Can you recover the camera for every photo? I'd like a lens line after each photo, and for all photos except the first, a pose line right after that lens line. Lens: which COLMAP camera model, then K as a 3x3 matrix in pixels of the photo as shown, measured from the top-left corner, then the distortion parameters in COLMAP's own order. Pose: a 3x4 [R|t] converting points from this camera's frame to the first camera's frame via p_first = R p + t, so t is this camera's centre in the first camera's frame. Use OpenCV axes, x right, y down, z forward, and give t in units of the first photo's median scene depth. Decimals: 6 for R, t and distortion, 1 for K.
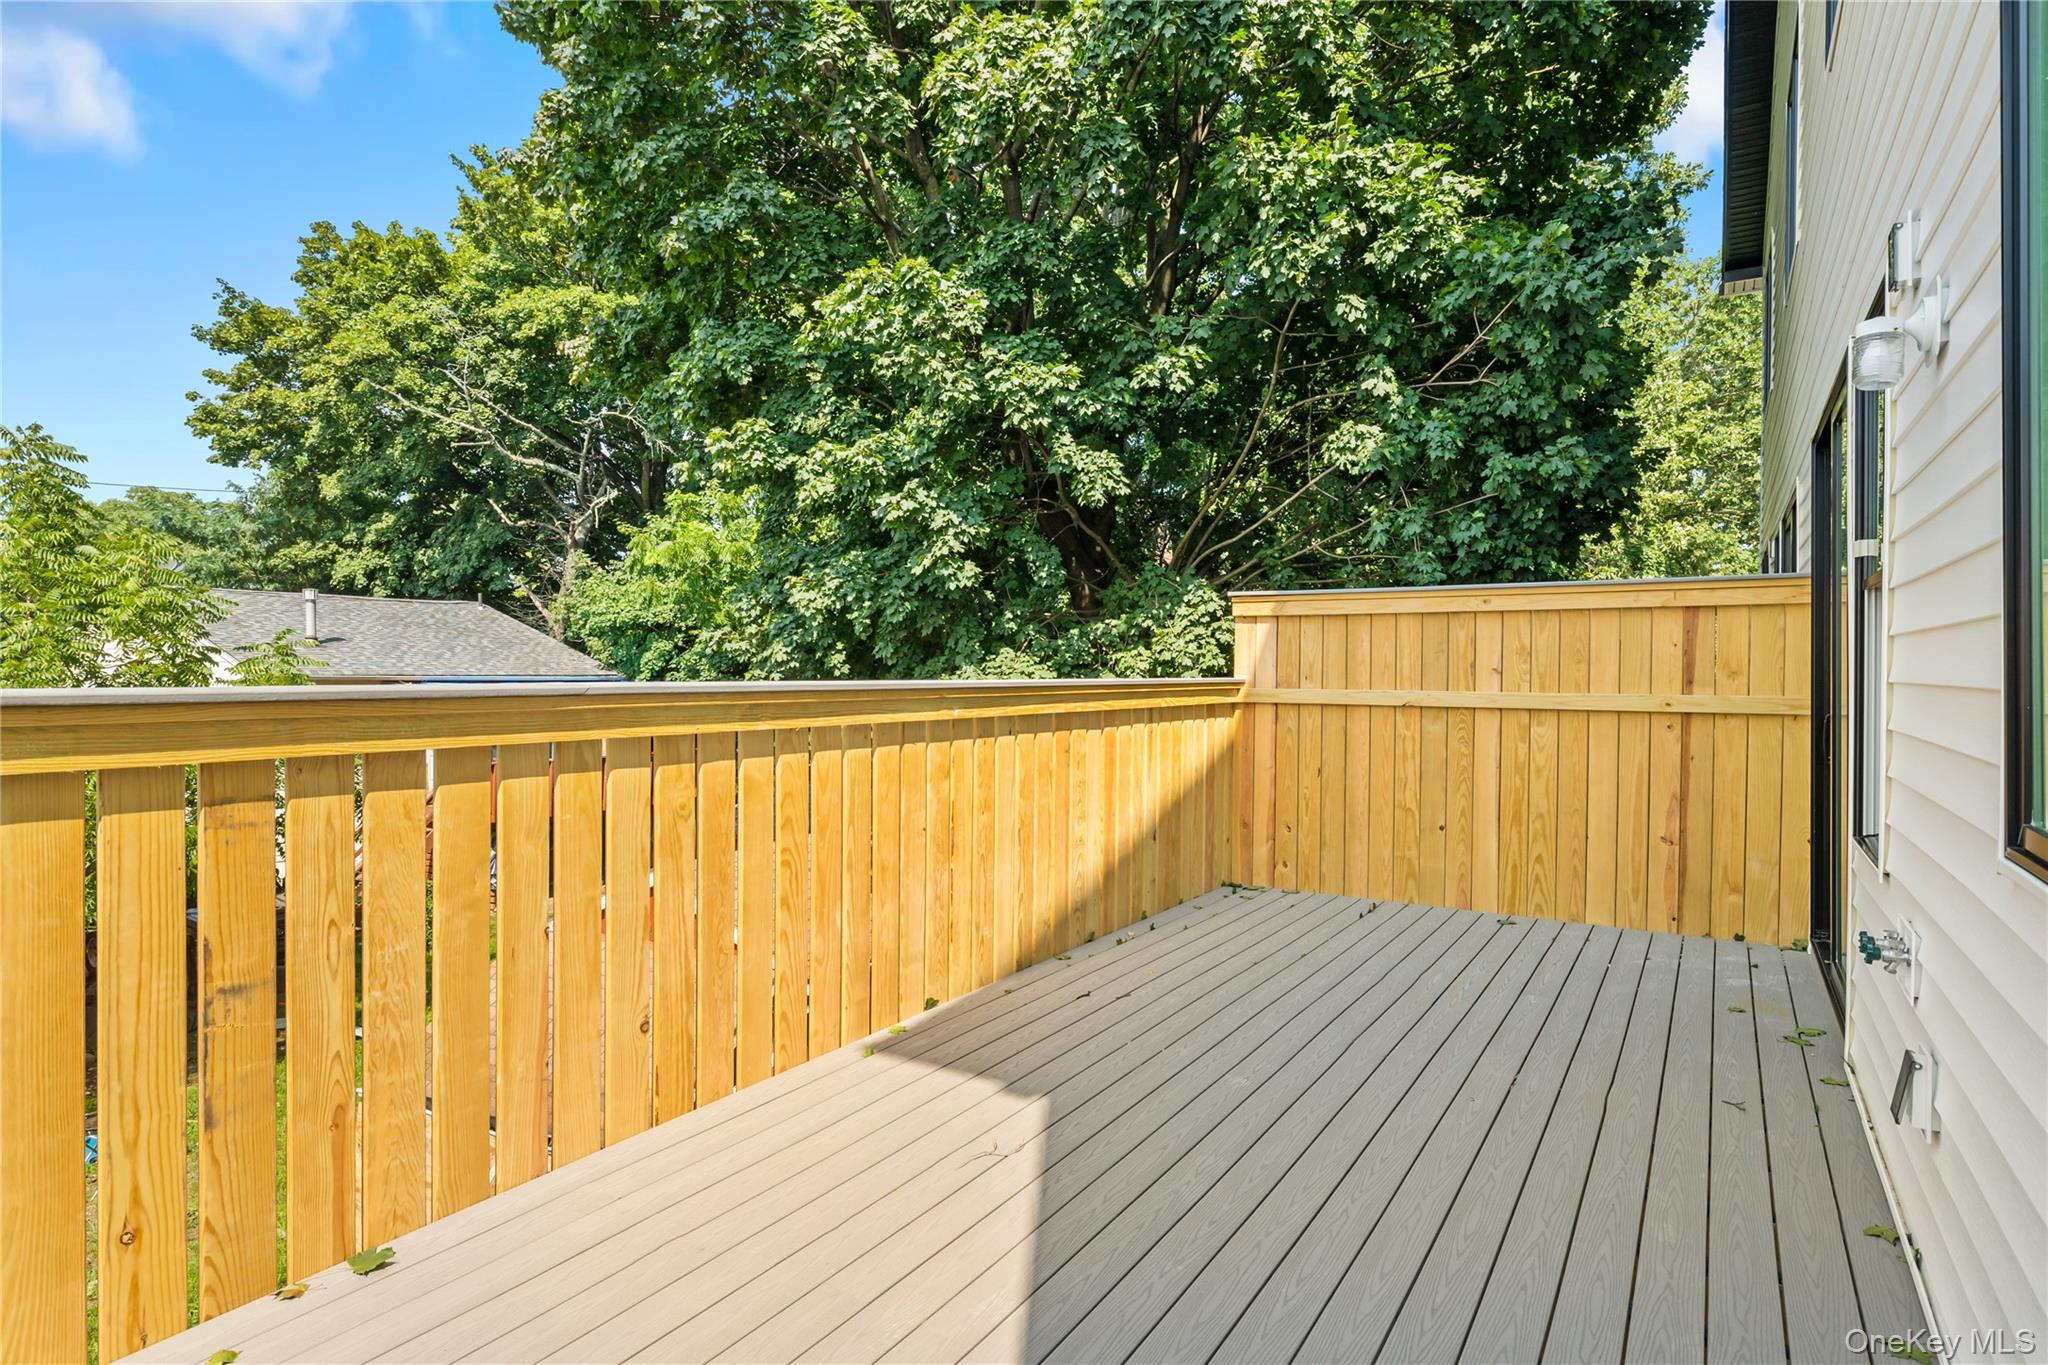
lens RADIAL K [[1112.5, 0, 1024.0], [0, 1112.5, 682.5], [0, 0, 1]] dist [0.000654, 0.000955]
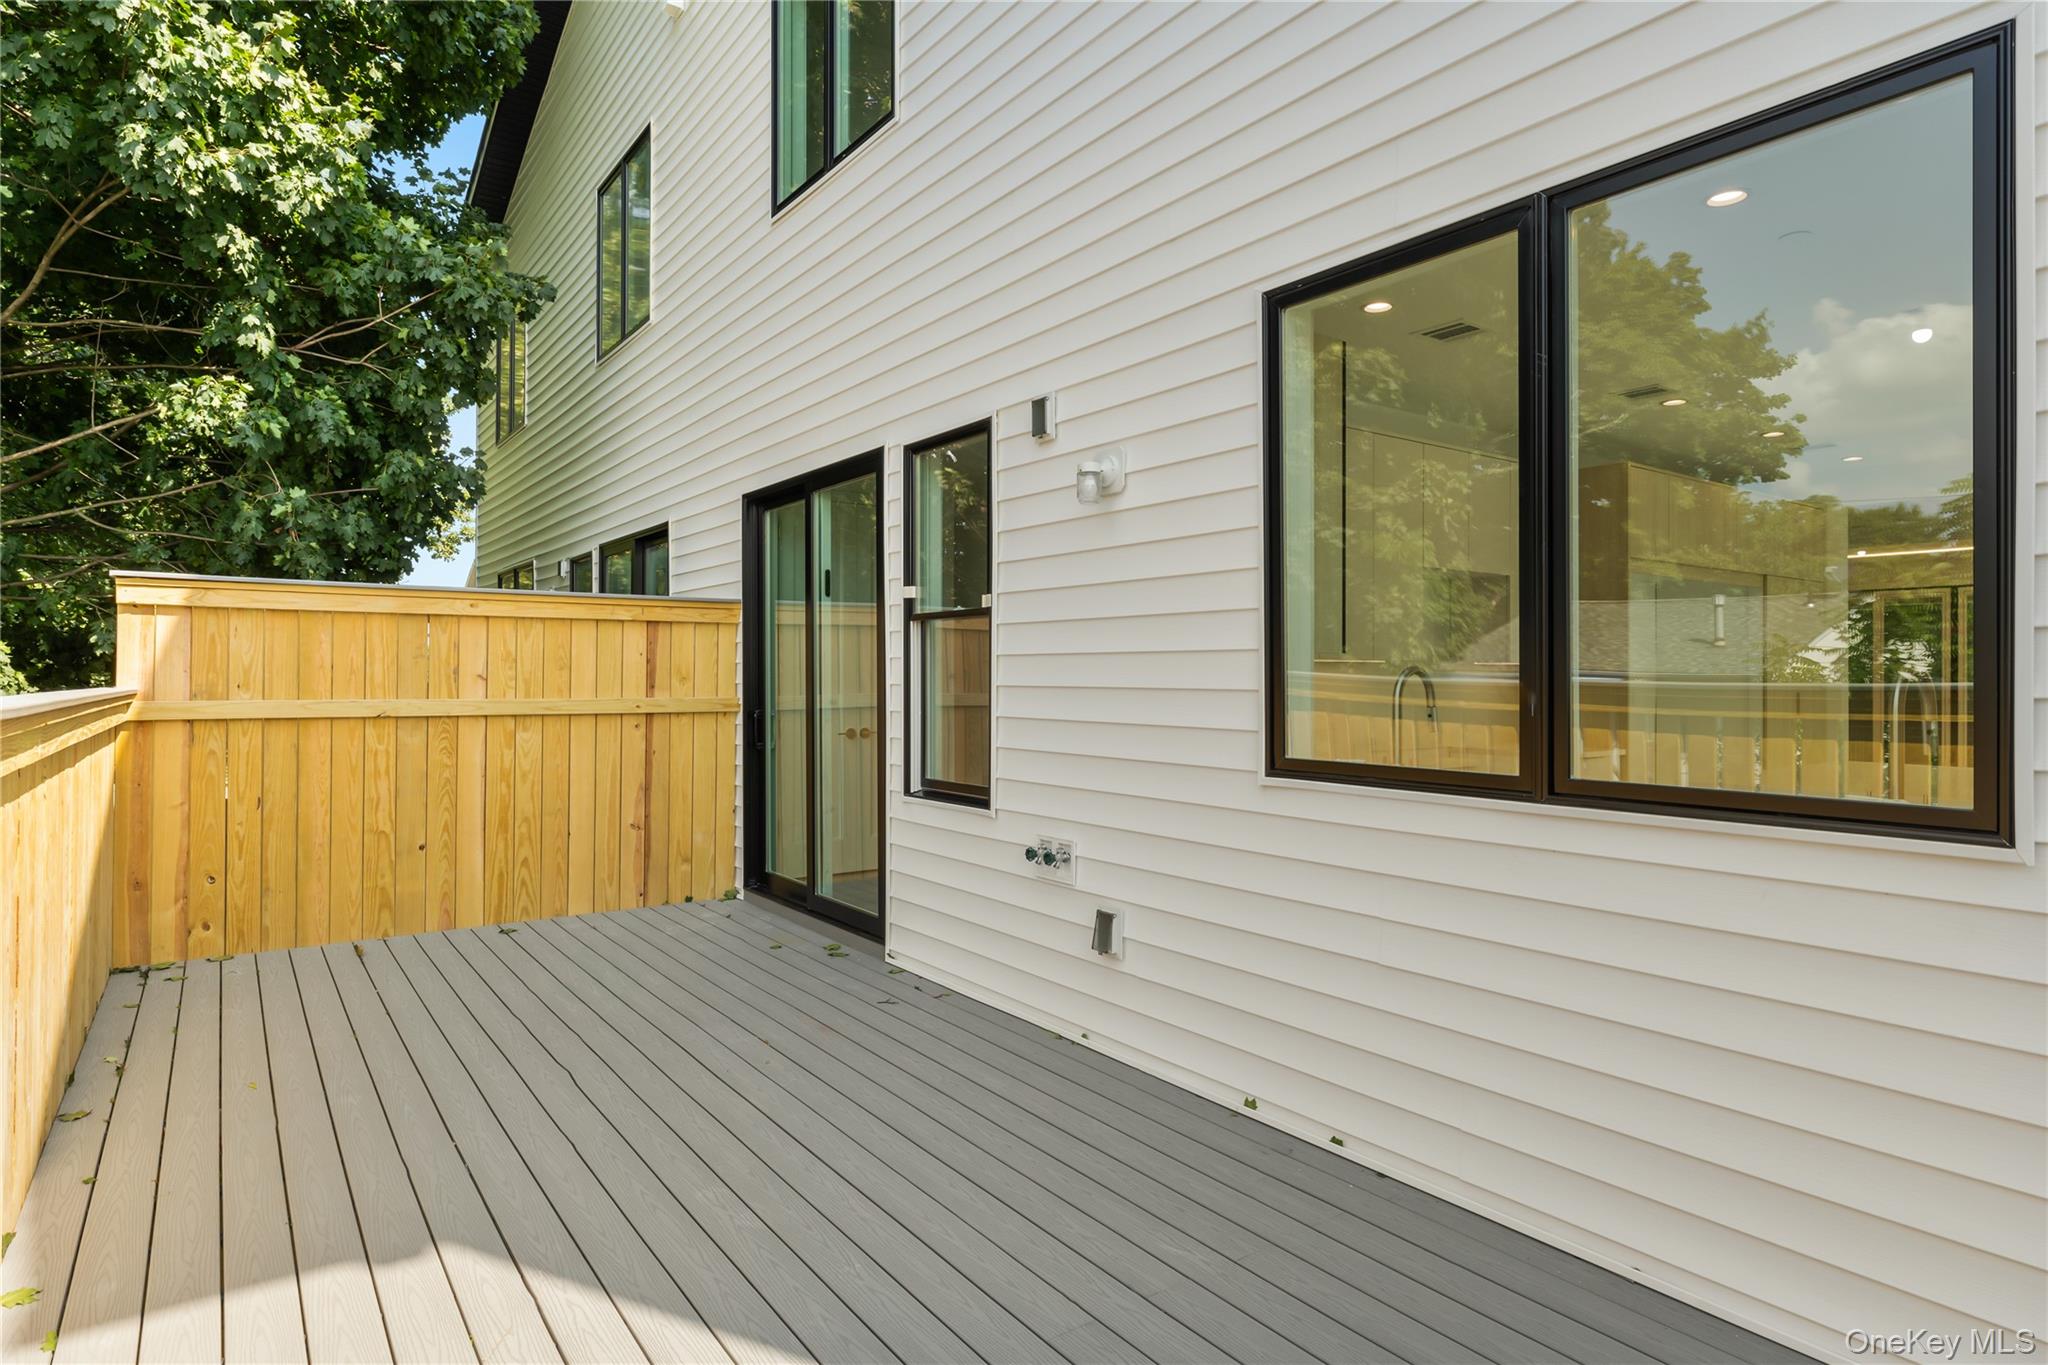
lens RADIAL K [[1112.5, 0, 1024.0], [0, 1112.5, 682.5], [0, 0, 1]] dist [0.000654, 0.000955]
pose [[0.380228, -0.007560, 0.924862, -0.299673], [0.012688, 0.999915, 0.002957, -0.002609], [-0.924806, 0.010611, 0.380291, 0.192663]]
